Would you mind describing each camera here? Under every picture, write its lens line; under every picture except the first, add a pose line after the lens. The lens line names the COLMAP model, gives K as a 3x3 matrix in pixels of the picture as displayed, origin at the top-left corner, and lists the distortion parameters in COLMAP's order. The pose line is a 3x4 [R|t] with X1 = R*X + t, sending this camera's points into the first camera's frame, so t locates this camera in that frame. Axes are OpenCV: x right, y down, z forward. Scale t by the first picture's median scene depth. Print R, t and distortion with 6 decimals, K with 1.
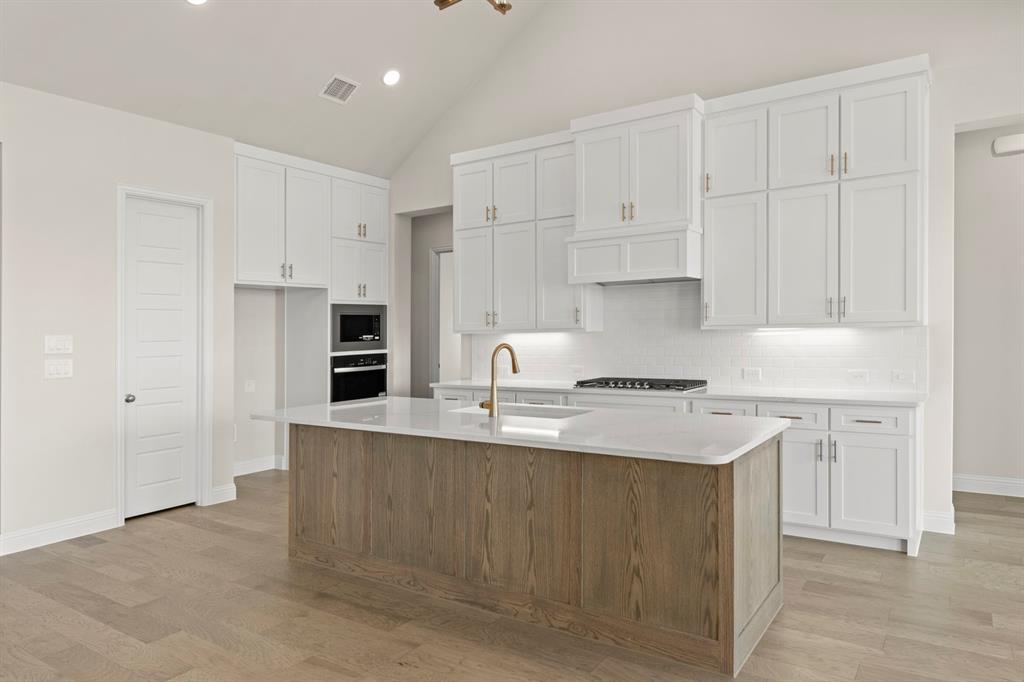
lens RADIAL K [[666.8, 0, 510.7], [0, 666.8, 332.0], [0, 0, 1]] dist [0.004604, -0.003081]
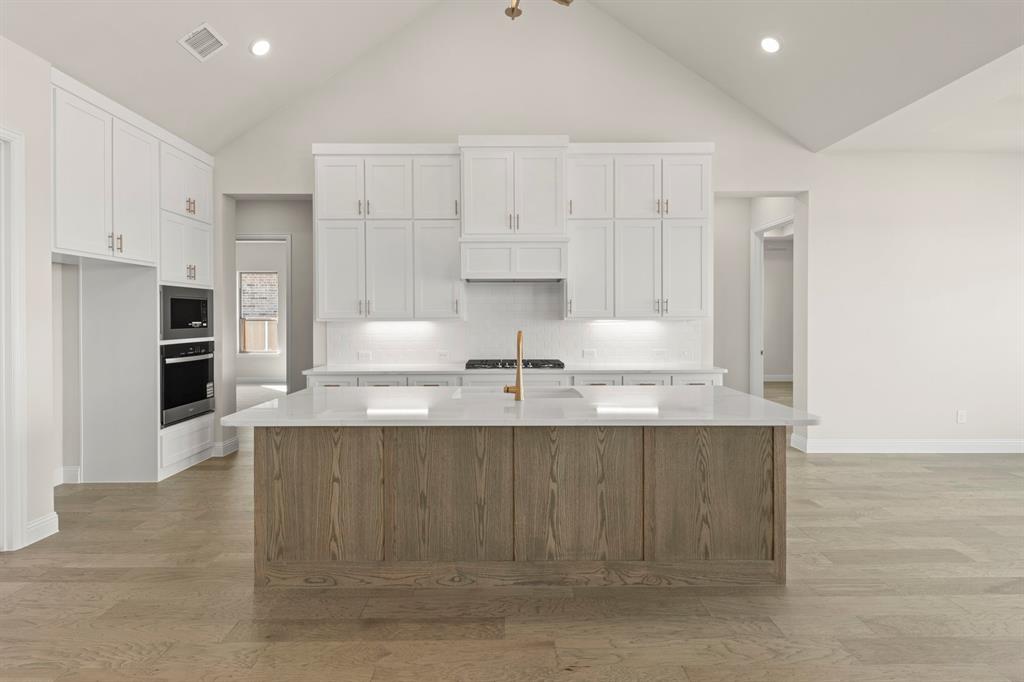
lens RADIAL K [[505.2, 0, 509.0], [0, 505.2, 327.6], [0, 0, 1]] dist [0.013653, -0.009447]
pose [[0.825587, 0.005729, 0.564246, -0.397011], [-0.011401, 0.999914, 0.006530, 0.005759], [-0.564160, -0.011824, 0.825581, 0.283701]]
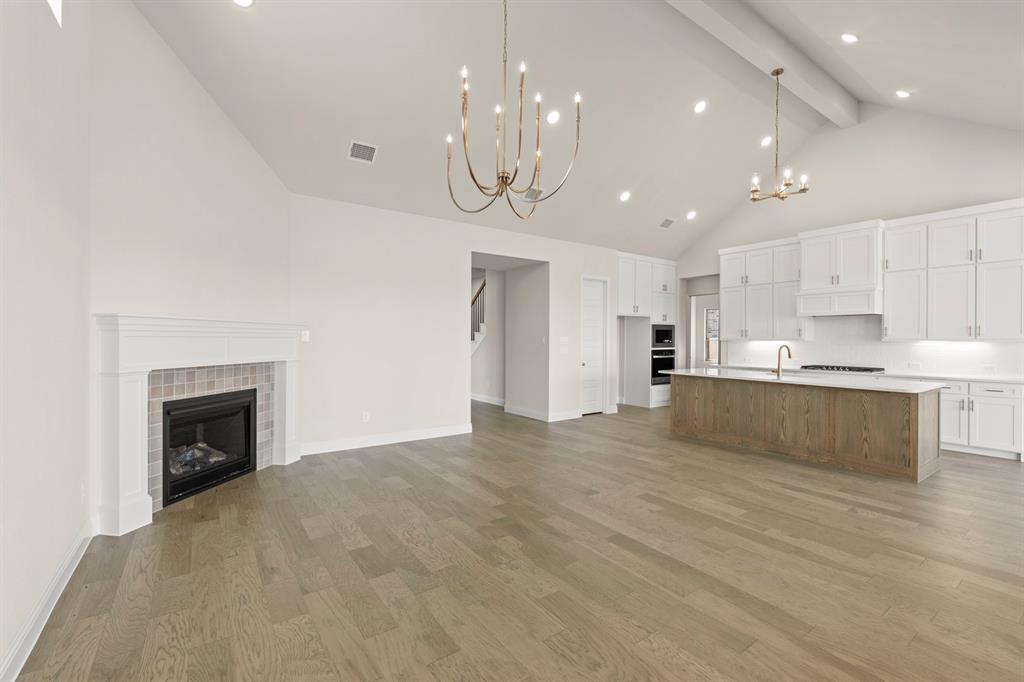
lens RADIAL K [[434.8, 0, 512.6], [0, 434.8, 329.5], [0, 0, 1]] dist [0.014316, -0.008994]
pose [[0.935161, 0.014355, -0.353933, -0.290228], [-0.021598, 0.999630, -0.016524, 0.007881], [0.353564, 0.023097, 0.935125, -0.606894]]
